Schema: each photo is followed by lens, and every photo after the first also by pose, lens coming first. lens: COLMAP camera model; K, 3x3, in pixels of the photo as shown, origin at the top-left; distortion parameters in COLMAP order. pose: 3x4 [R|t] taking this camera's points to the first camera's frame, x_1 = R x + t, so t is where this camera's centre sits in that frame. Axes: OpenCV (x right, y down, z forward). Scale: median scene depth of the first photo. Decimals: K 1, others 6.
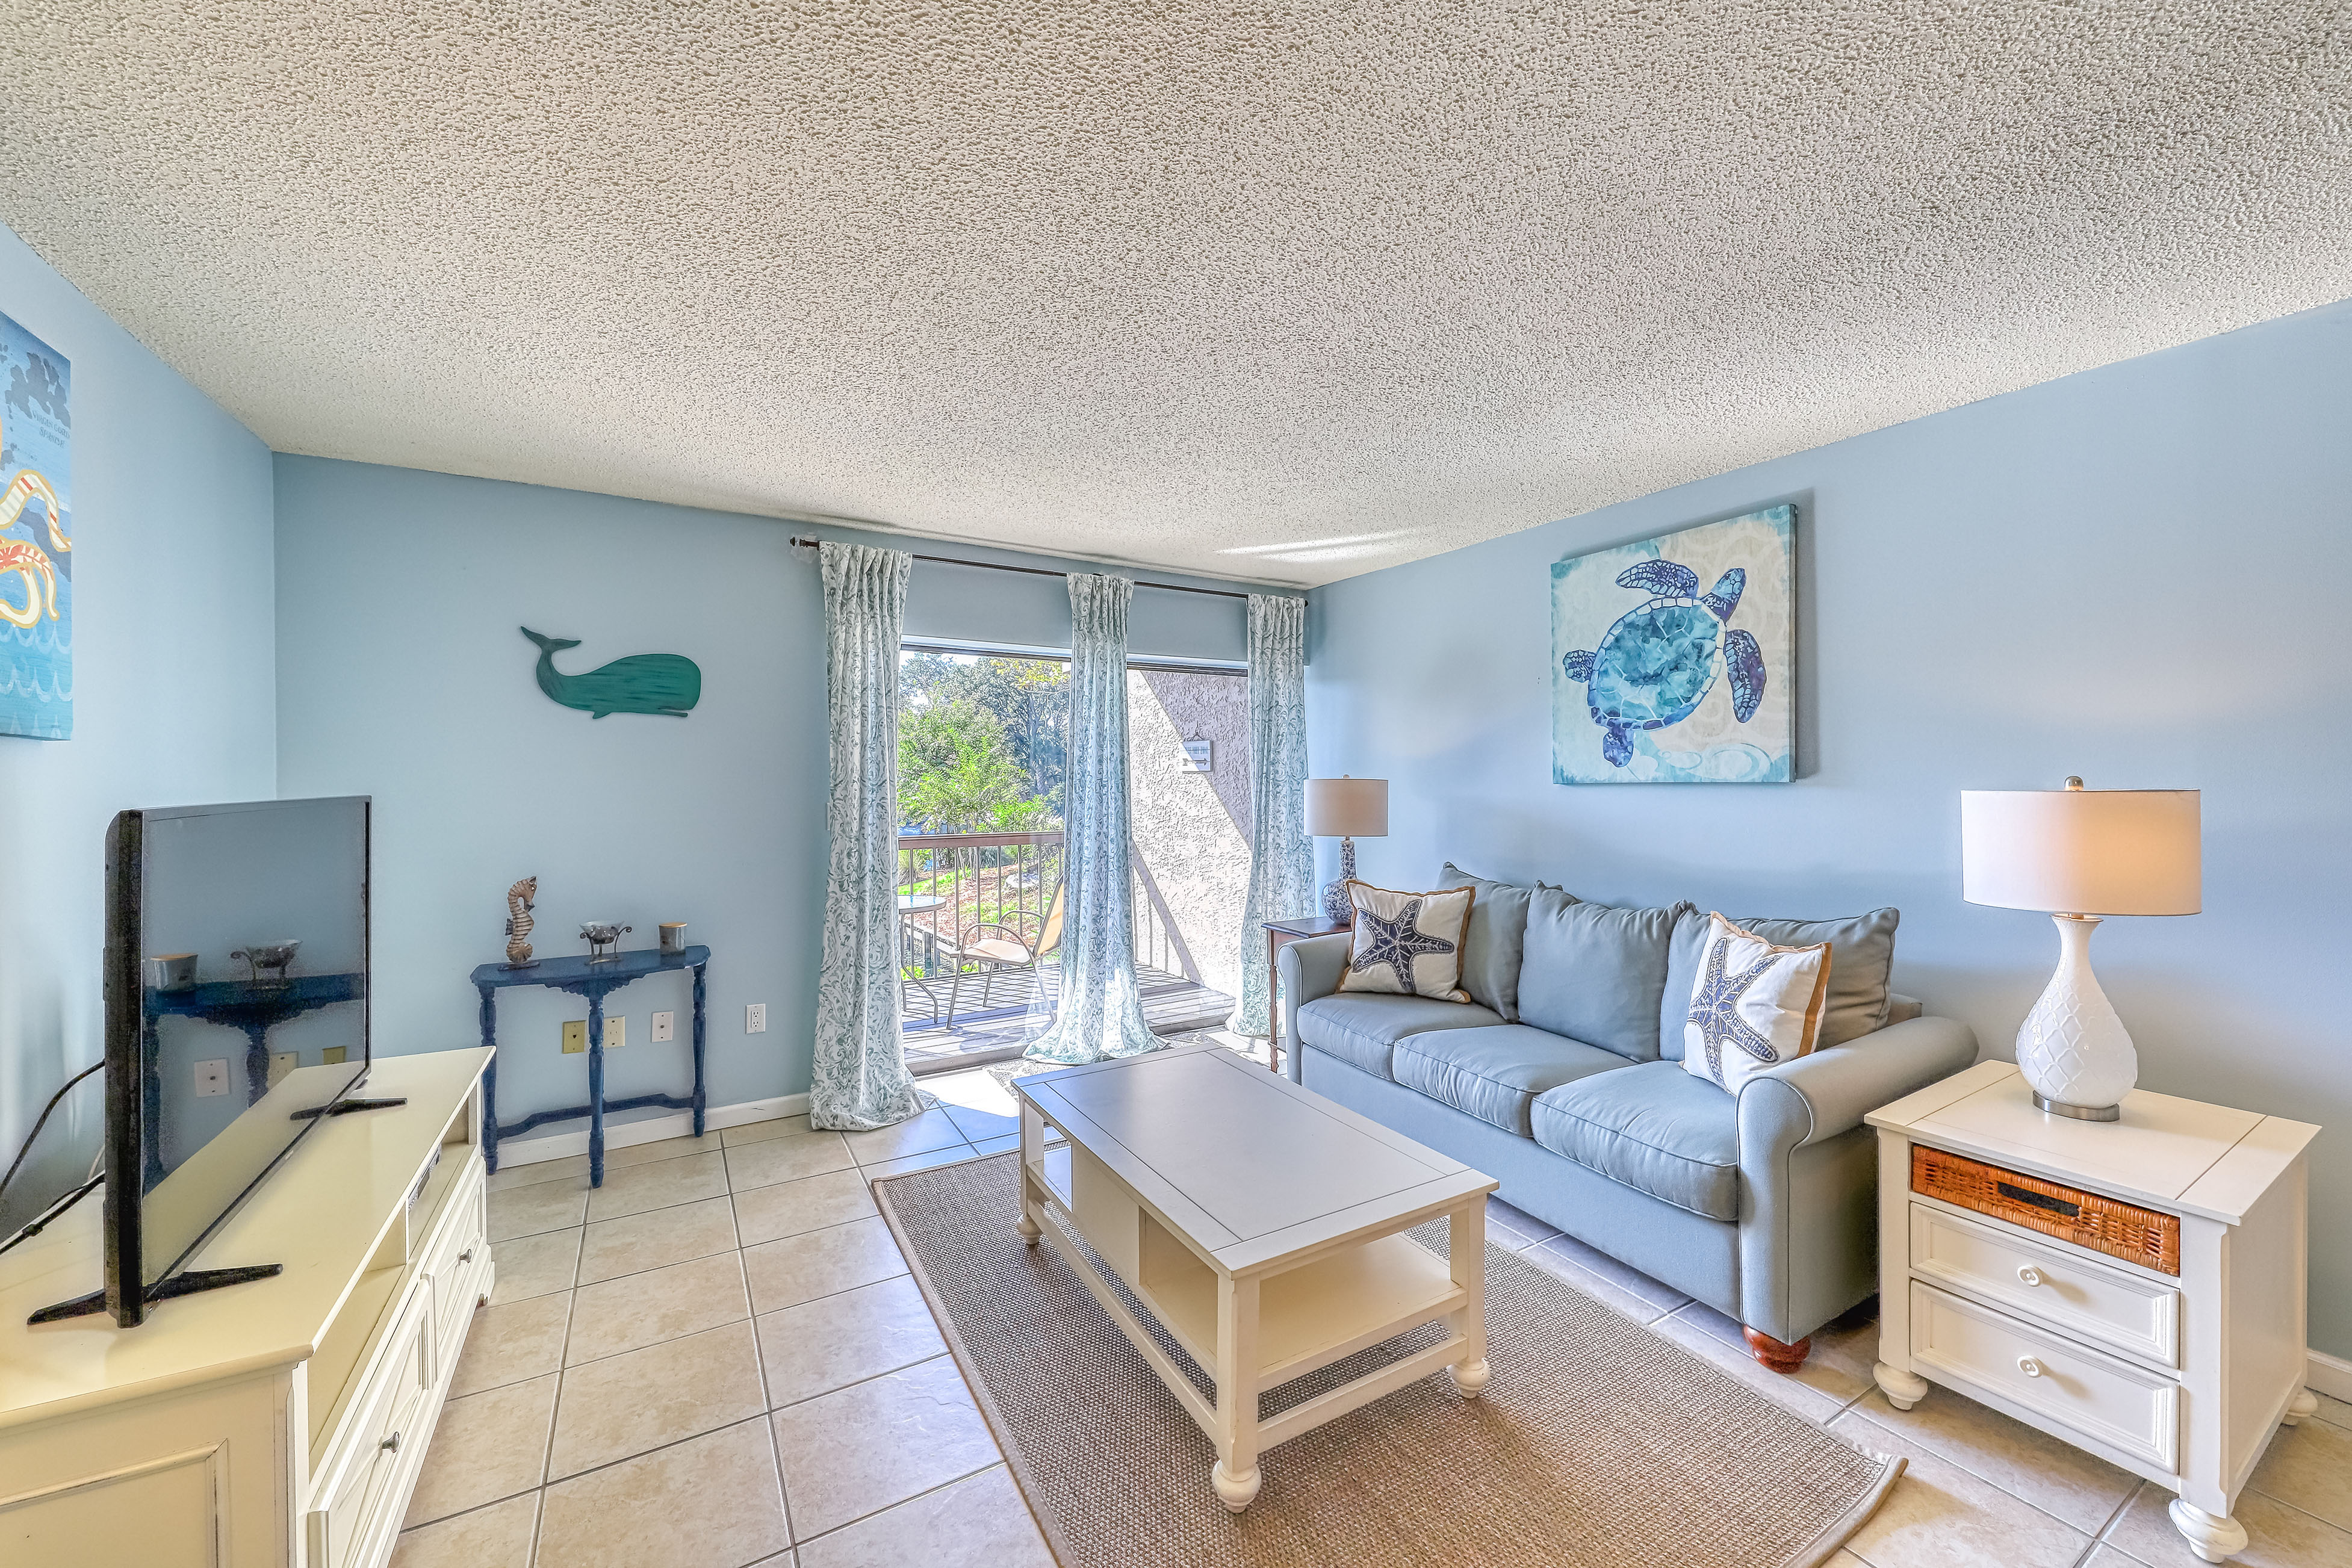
lens RADIAL K [[887.1, 0, 1192.1], [0, 887.1, 783.2], [0, 0, 1]] dist [0.002813, -0.002688]
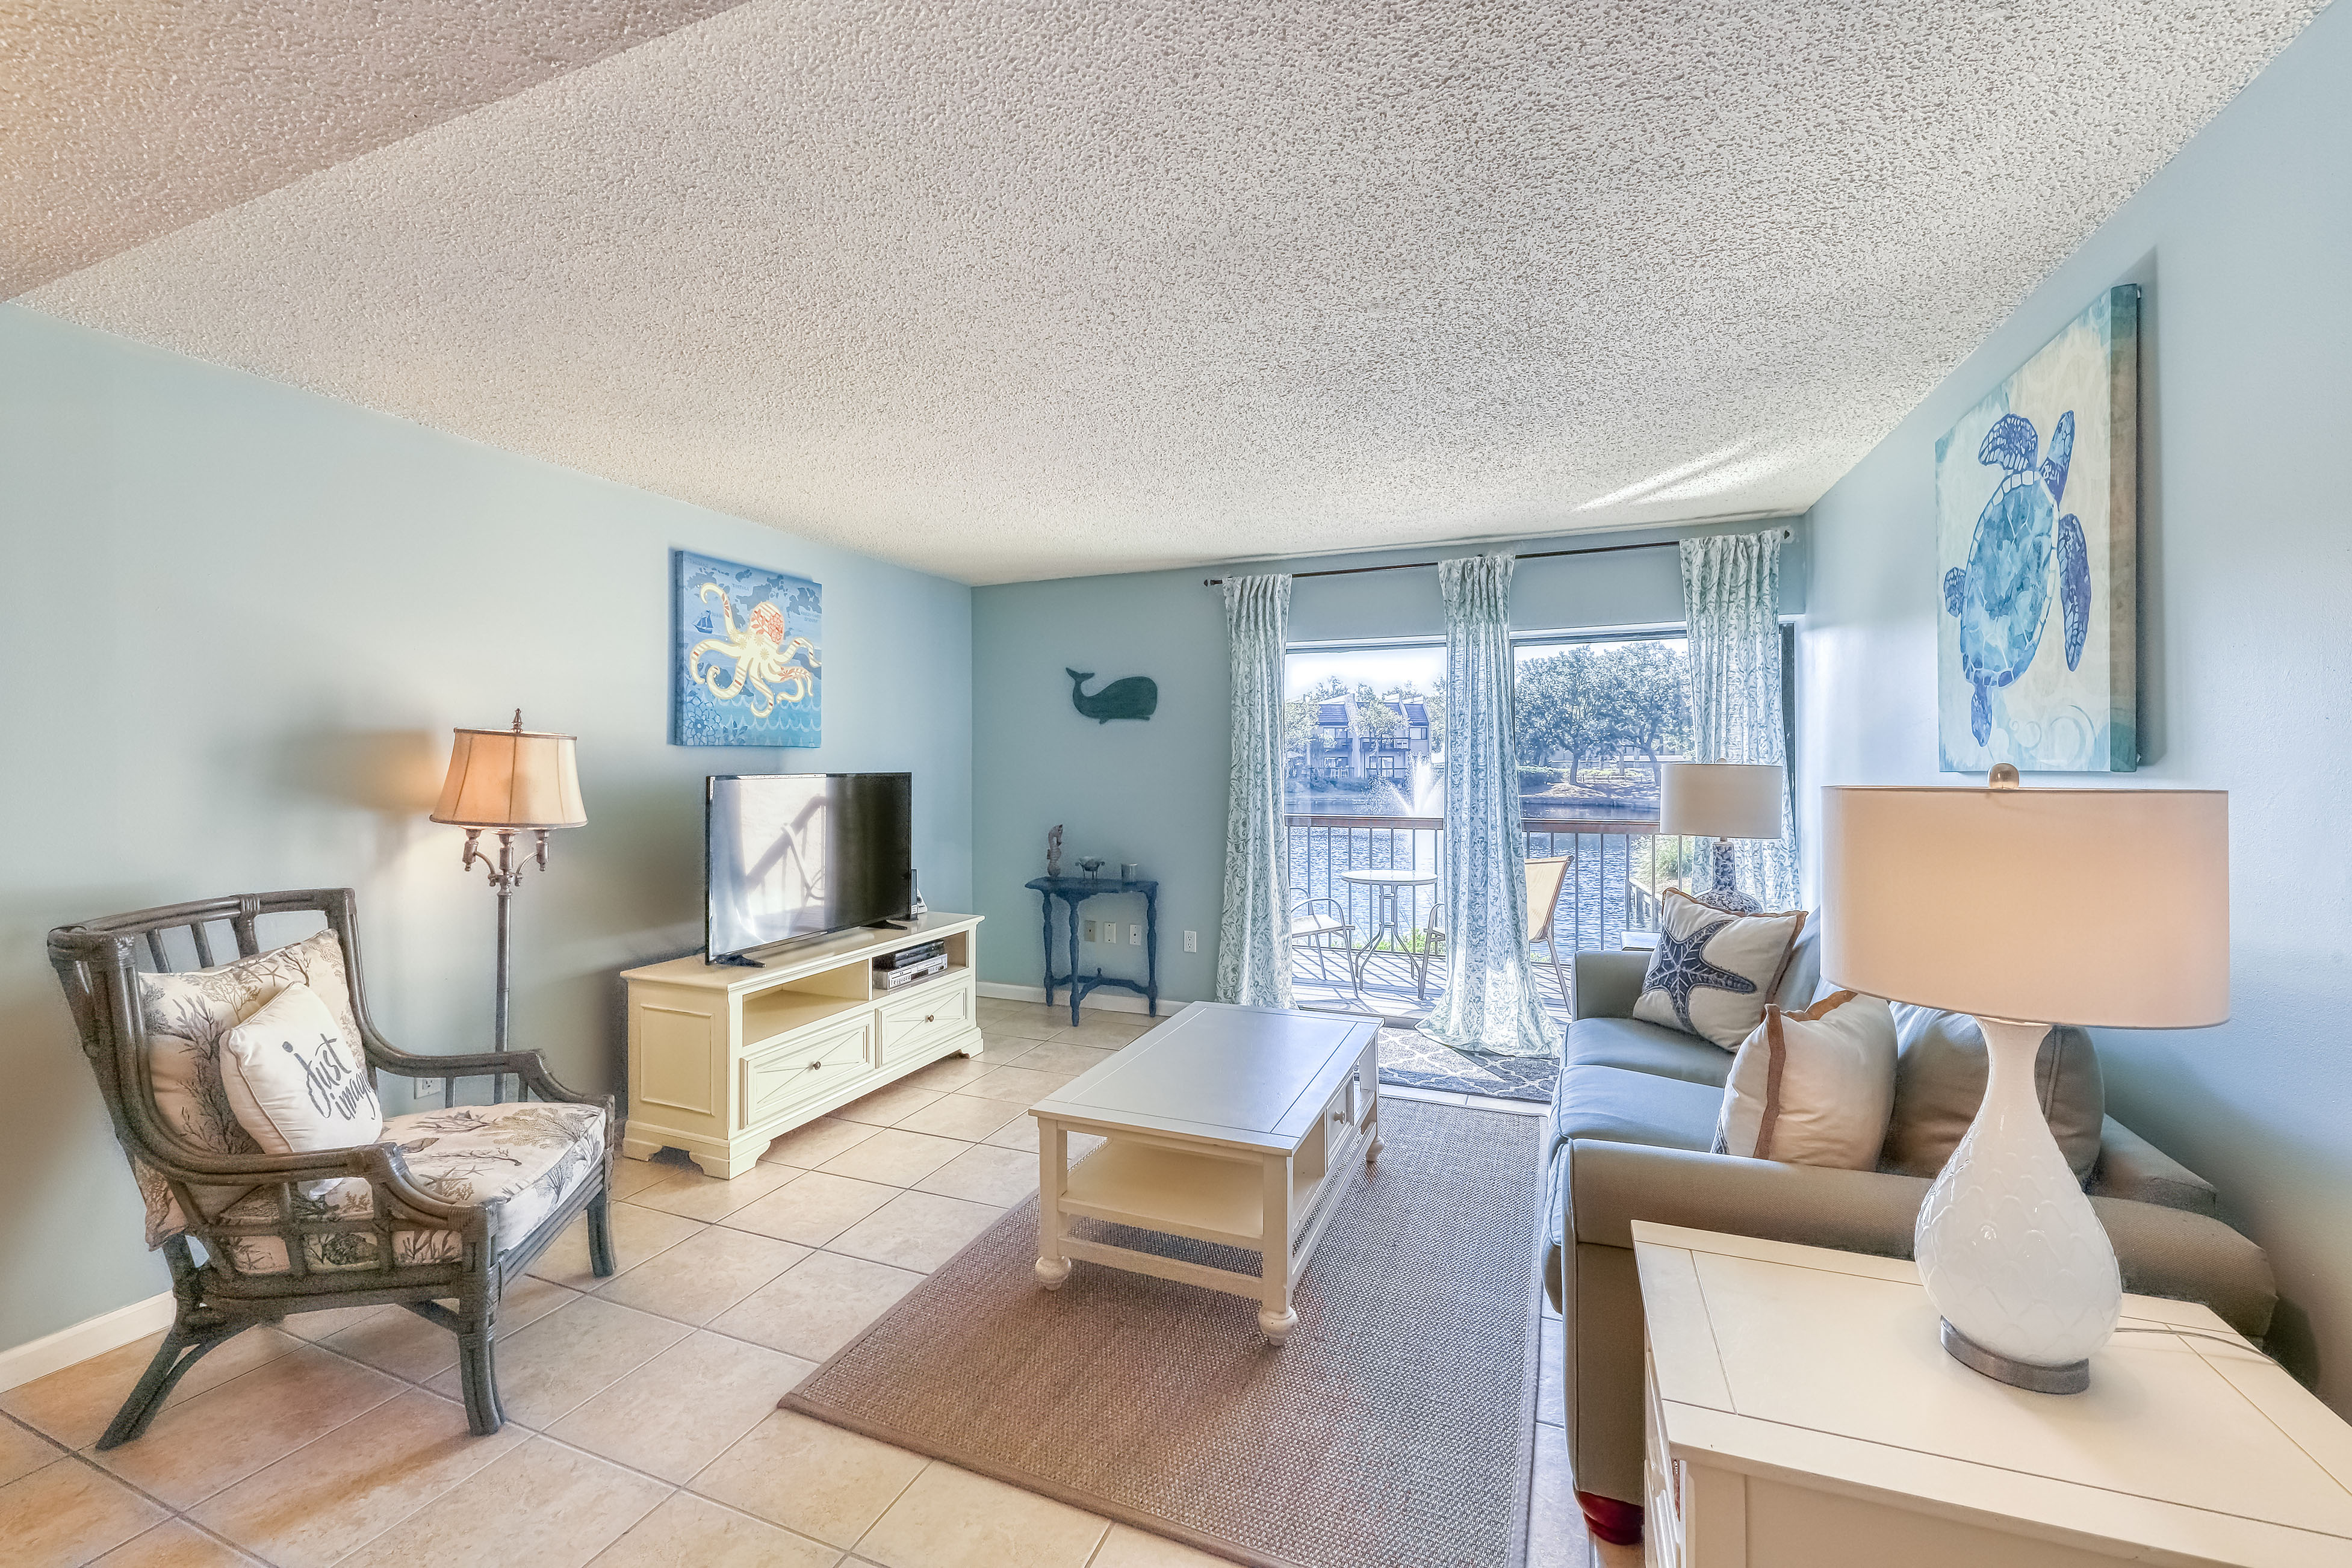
lens RADIAL K [[947.3, 0, 1169.4], [0, 947.3, 770.2], [0, 0, 1]] dist [-0.001218, -0.000535]
pose [[0.599972, 0.006863, -0.799992, 0.671834], [-0.003626, 0.999976, 0.005860, -0.002841], [0.800013, -0.000615, 0.599982, 0.121834]]
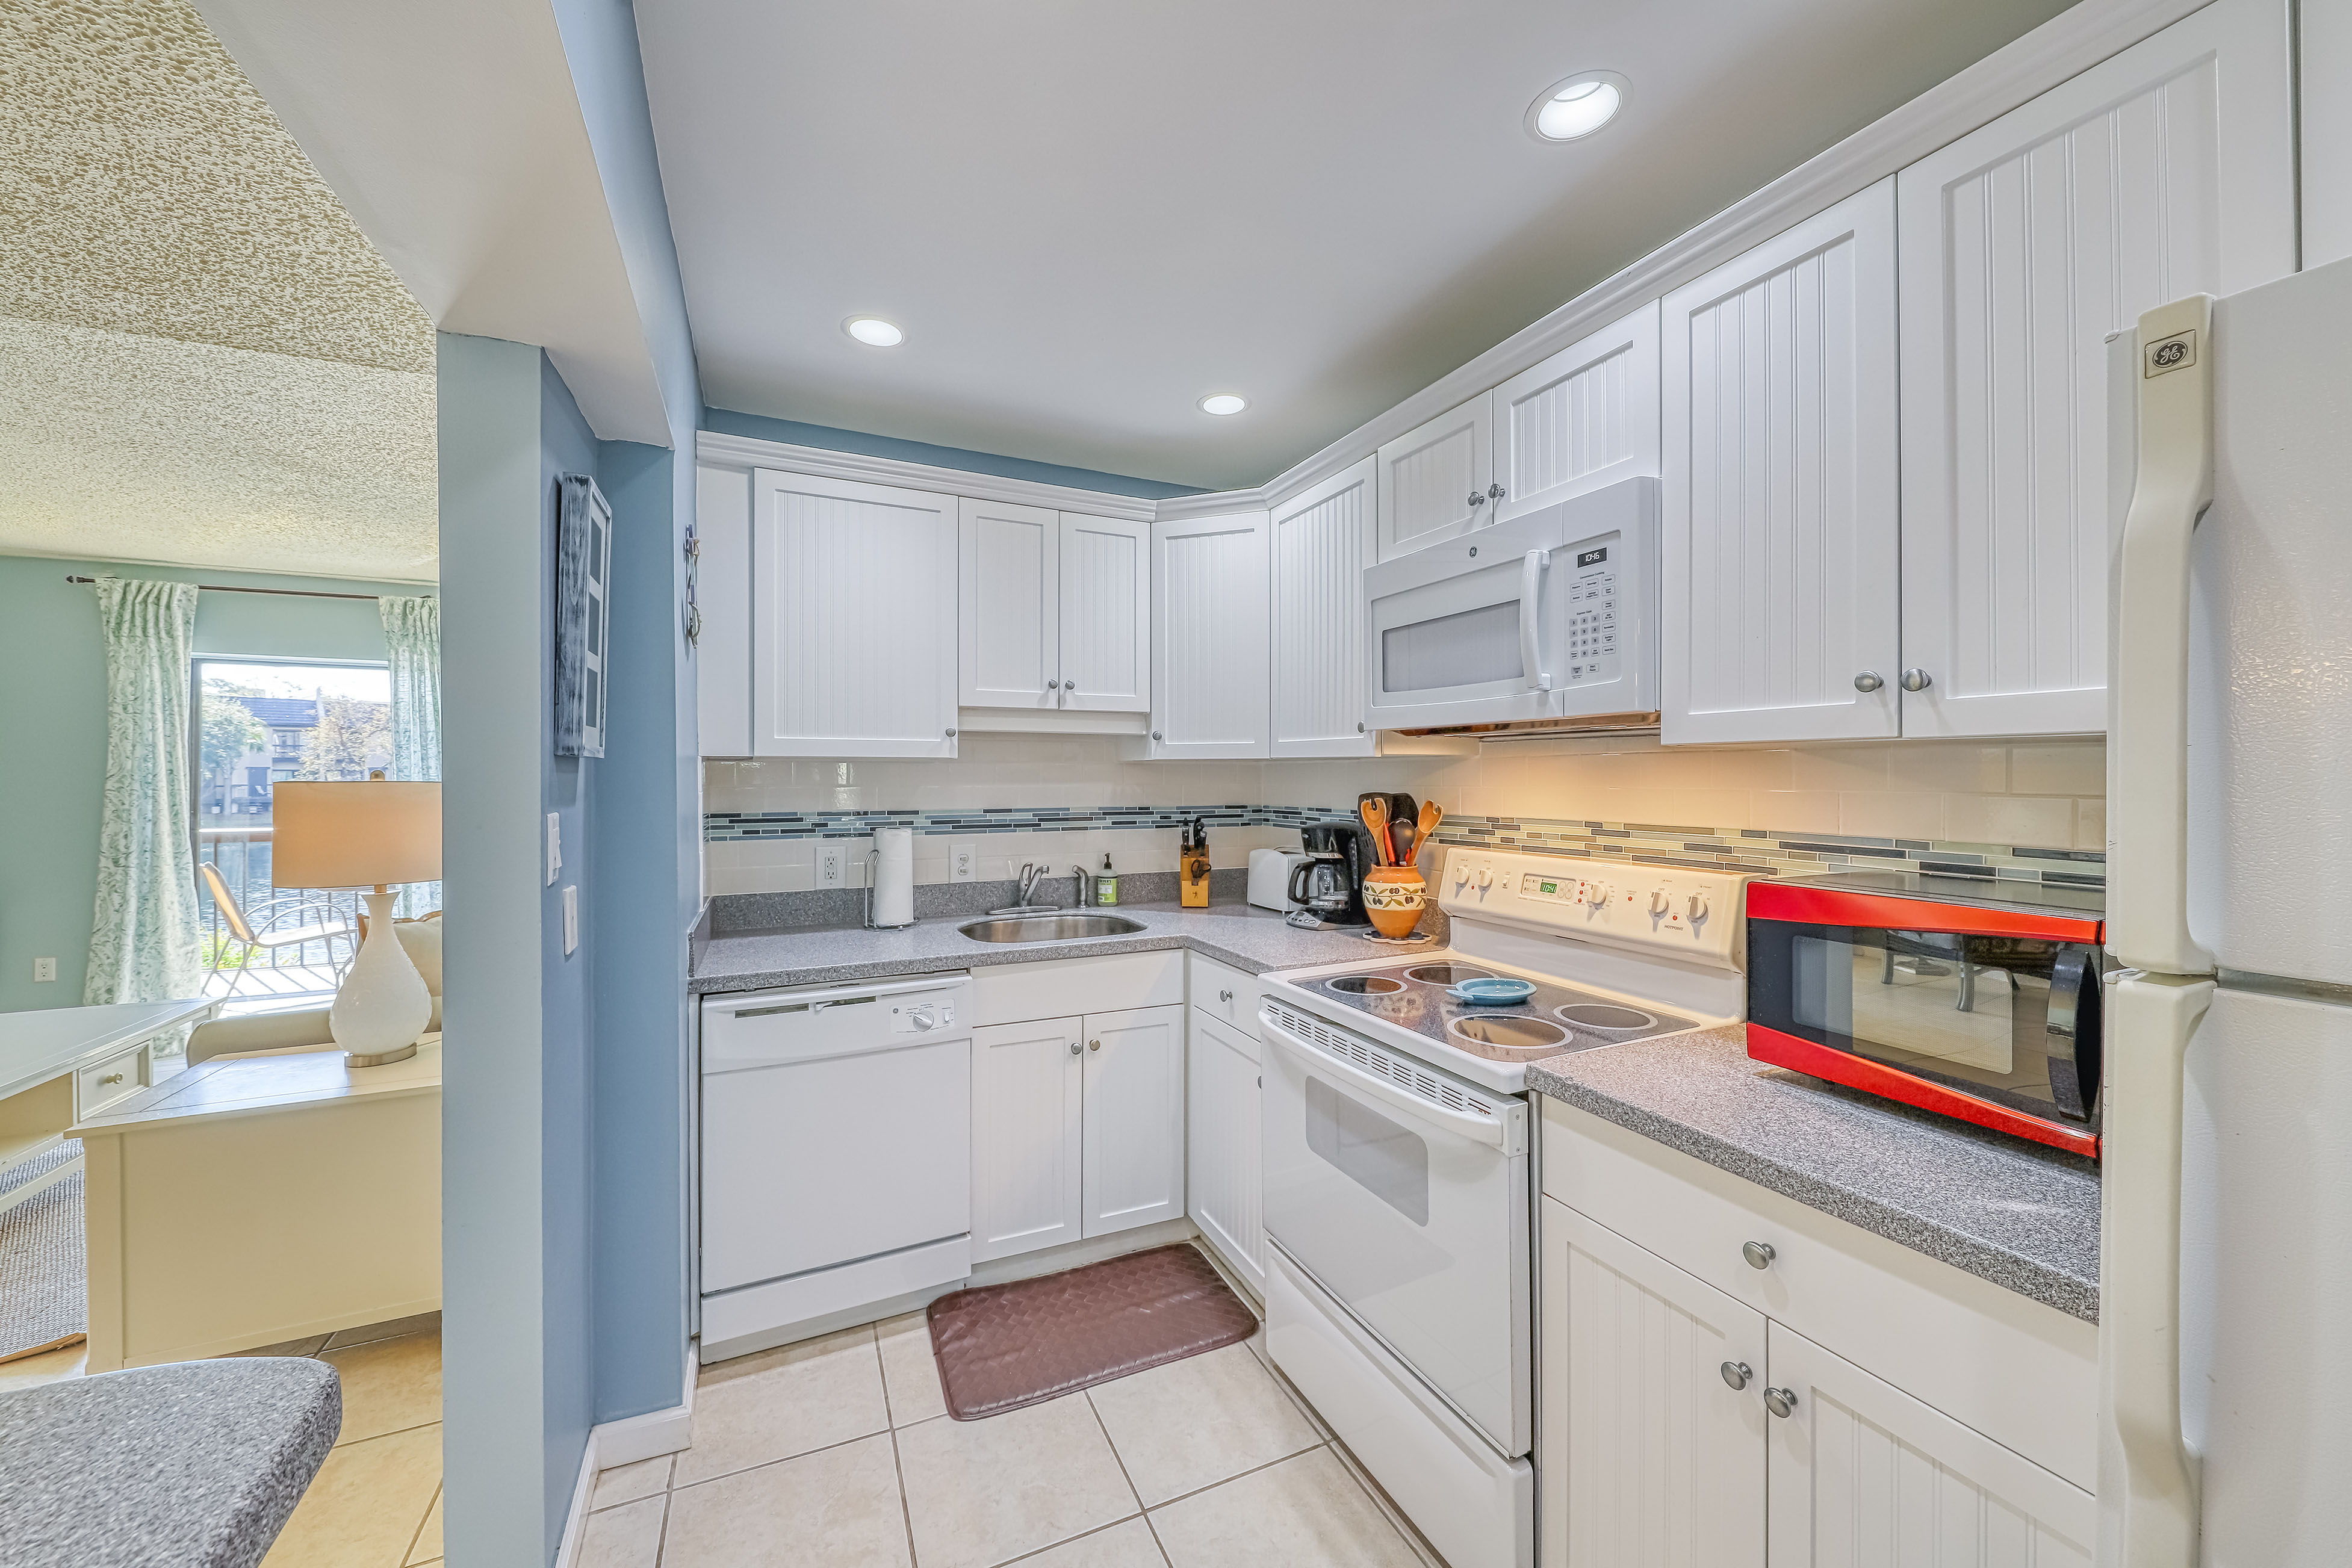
lens RADIAL K [[887.1, 0, 1182.9], [0, 887.1, 769.6], [0, 0, 1]] dist [0.002813, -0.002688]
pose [[0.992900, 0.000905, -0.118946, 1.274288], [-0.002447, 0.999915, -0.012820, 0.002155], [0.118925, 0.013020, 0.992818, -0.024430]]
